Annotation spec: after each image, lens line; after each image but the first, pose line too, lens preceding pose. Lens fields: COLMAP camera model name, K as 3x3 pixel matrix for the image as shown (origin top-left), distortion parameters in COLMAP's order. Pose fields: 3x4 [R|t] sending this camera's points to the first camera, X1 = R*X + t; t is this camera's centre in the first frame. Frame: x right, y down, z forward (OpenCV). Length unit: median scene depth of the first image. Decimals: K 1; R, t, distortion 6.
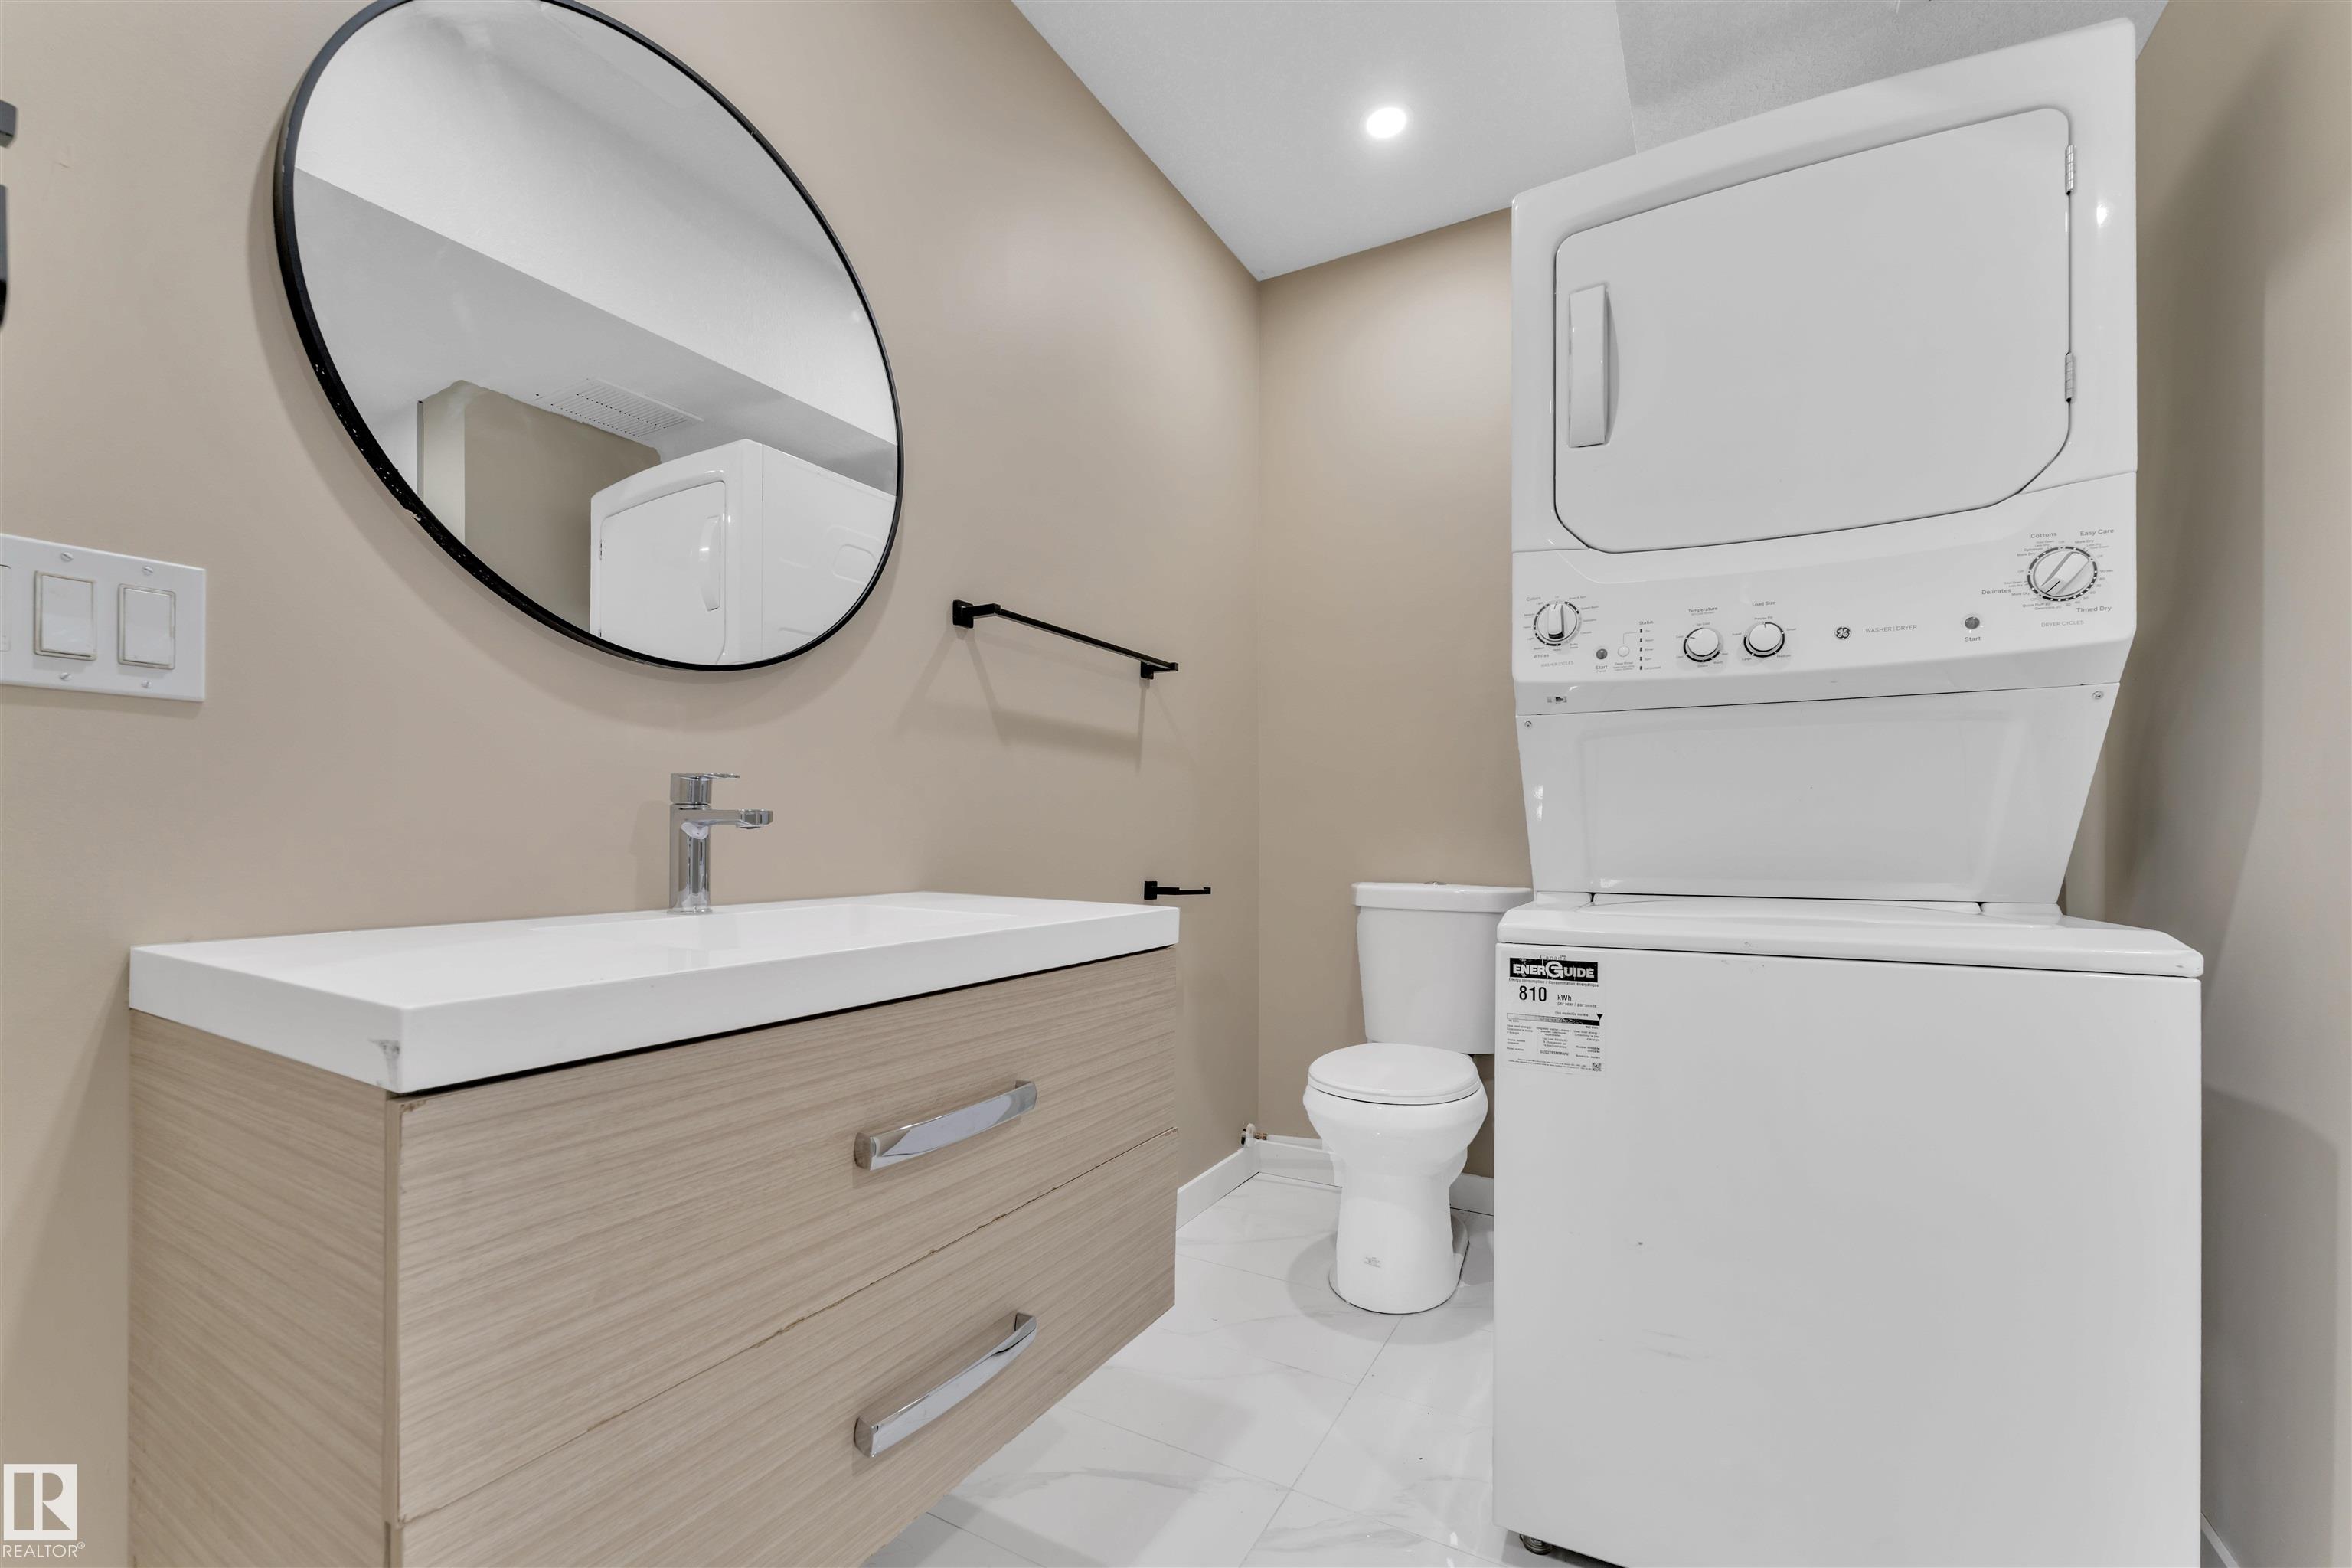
lens RADIAL K [[941.1, 0, 1178.7], [0, 941.1, 835.8], [0, 0, 1]] dist [0.000185, 0.000125]
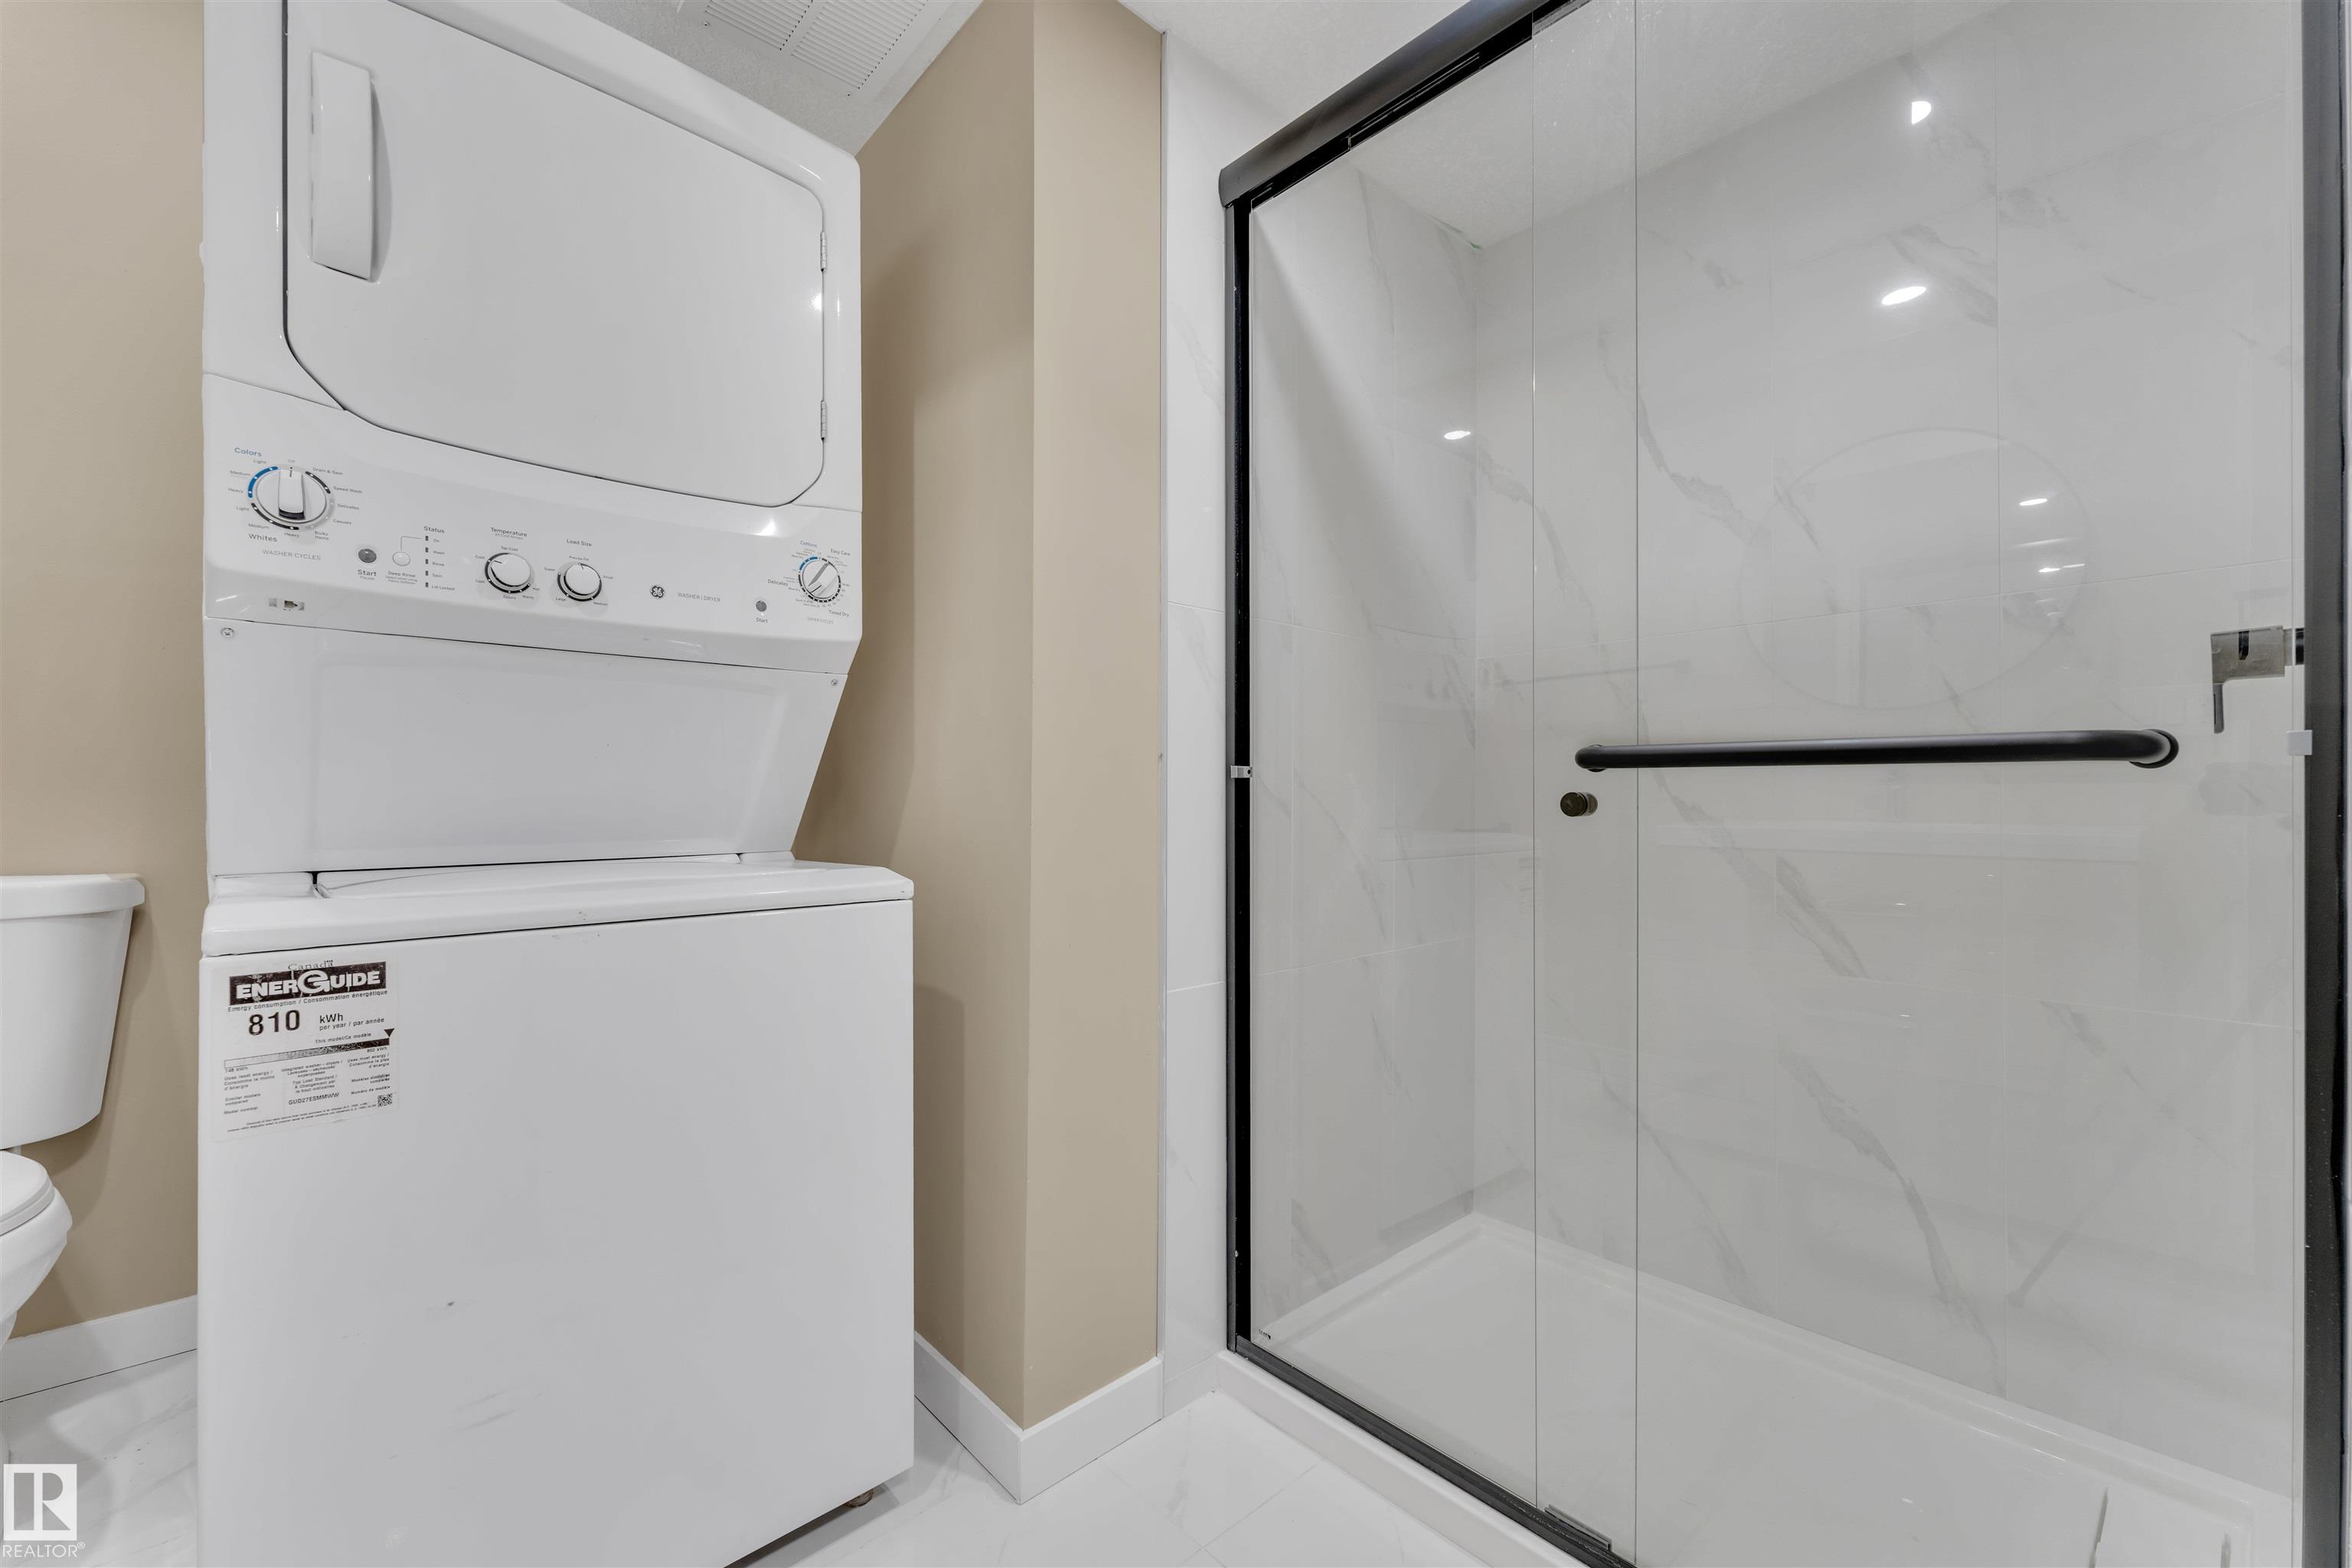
lens RADIAL K [[979.2, 0, 1177.8], [0, 979.2, 790.4], [0, 0, 1]] dist [-0.000526, -0.000215]
pose [[0.307209, 0.003438, 0.951636, -0.106861], [0.001654, 0.999990, -0.004147, 0.000528], [-0.951641, 0.002848, 0.307200, 0.144940]]
